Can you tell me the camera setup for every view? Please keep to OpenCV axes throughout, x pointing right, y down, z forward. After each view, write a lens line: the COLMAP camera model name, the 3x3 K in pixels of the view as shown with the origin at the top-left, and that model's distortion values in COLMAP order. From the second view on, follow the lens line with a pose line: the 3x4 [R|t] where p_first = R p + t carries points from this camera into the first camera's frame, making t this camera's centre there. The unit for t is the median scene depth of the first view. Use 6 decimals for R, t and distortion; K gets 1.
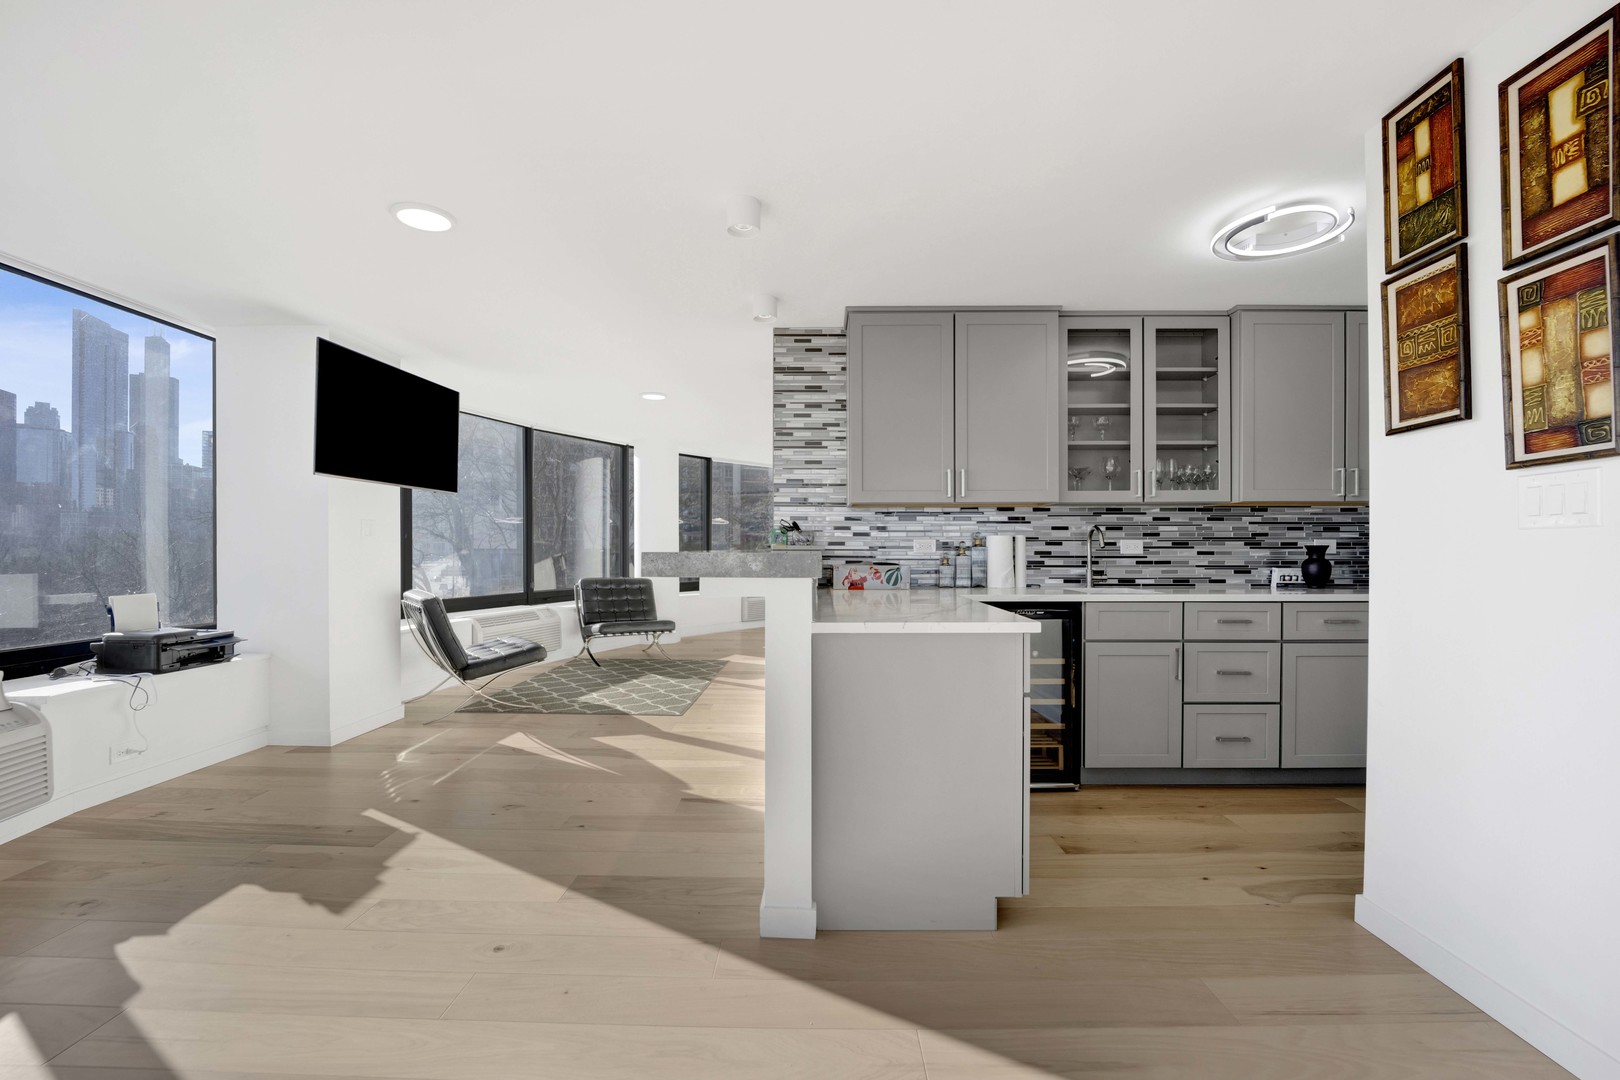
lens RADIAL K [[687.4, 0, 805.3], [0, 687.4, 541.9], [0, 0, 1]] dist [-0.016660, 0.000466]
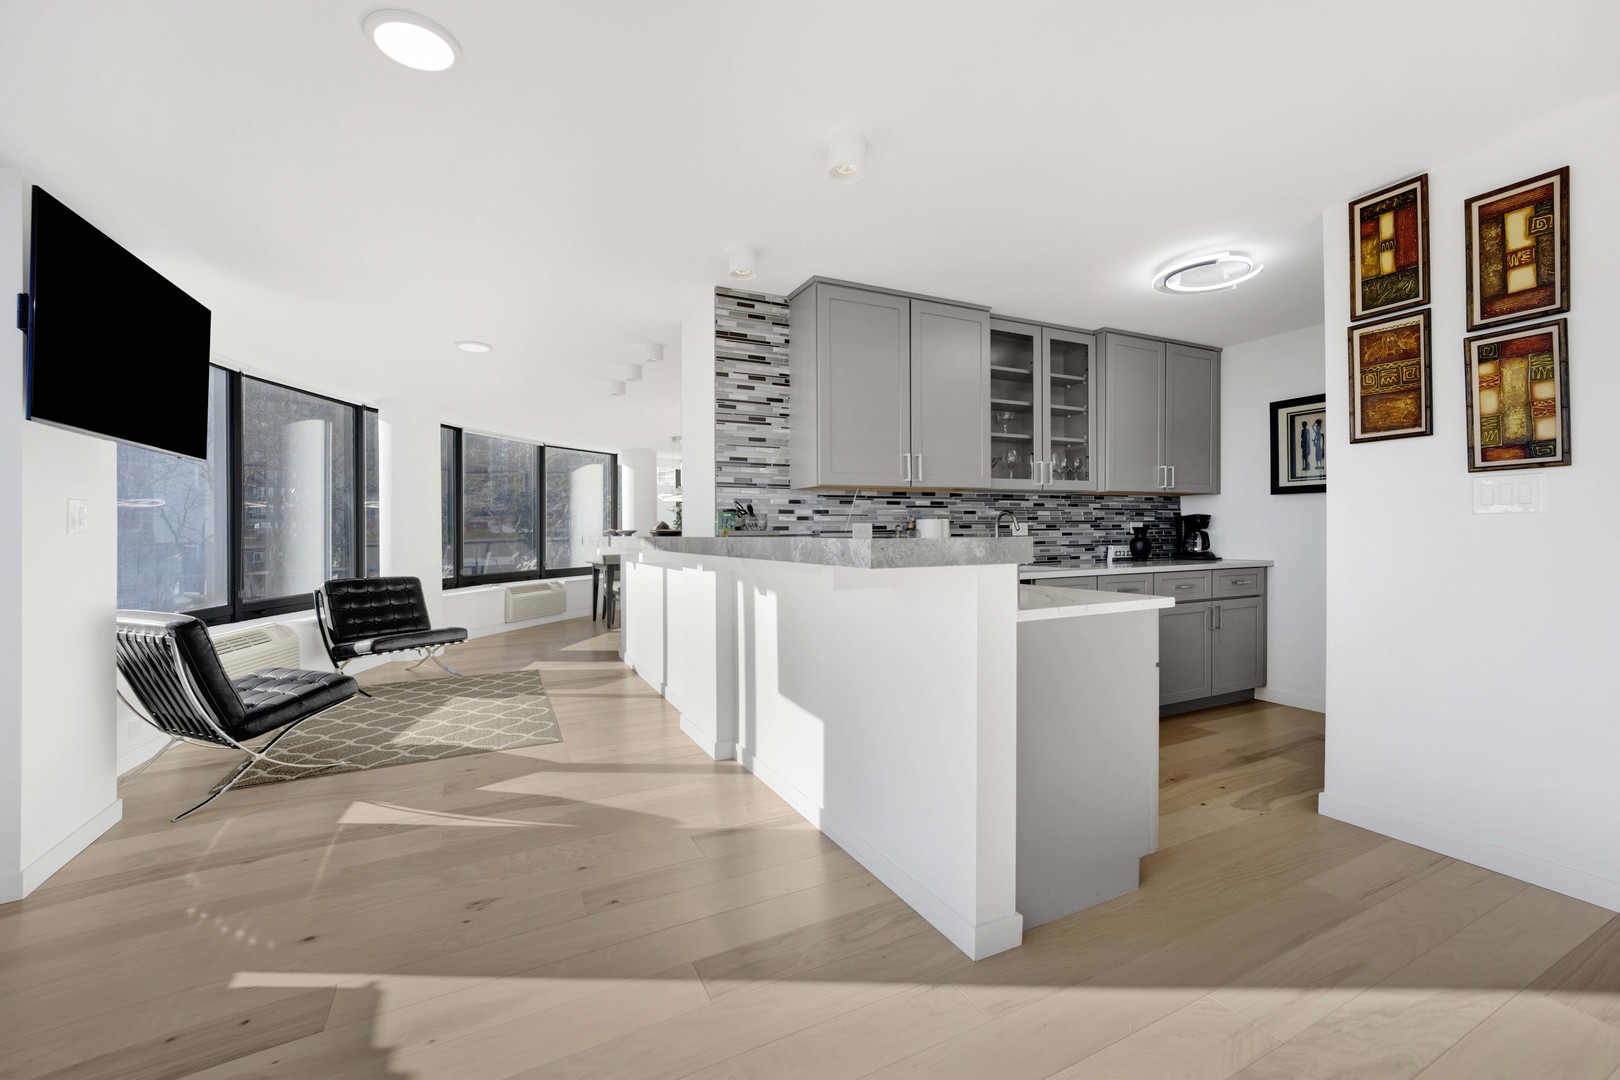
lens RADIAL K [[688.2, 0, 805.8], [0, 688.2, 534.1], [0, 0, 1]] dist [-0.020187, -0.000653]
pose [[0.888465, -0.010692, 0.458821, -0.380946], [0.005672, 0.999908, 0.012319, -0.000877], [-0.458910, -0.008343, 0.888444, 0.166179]]
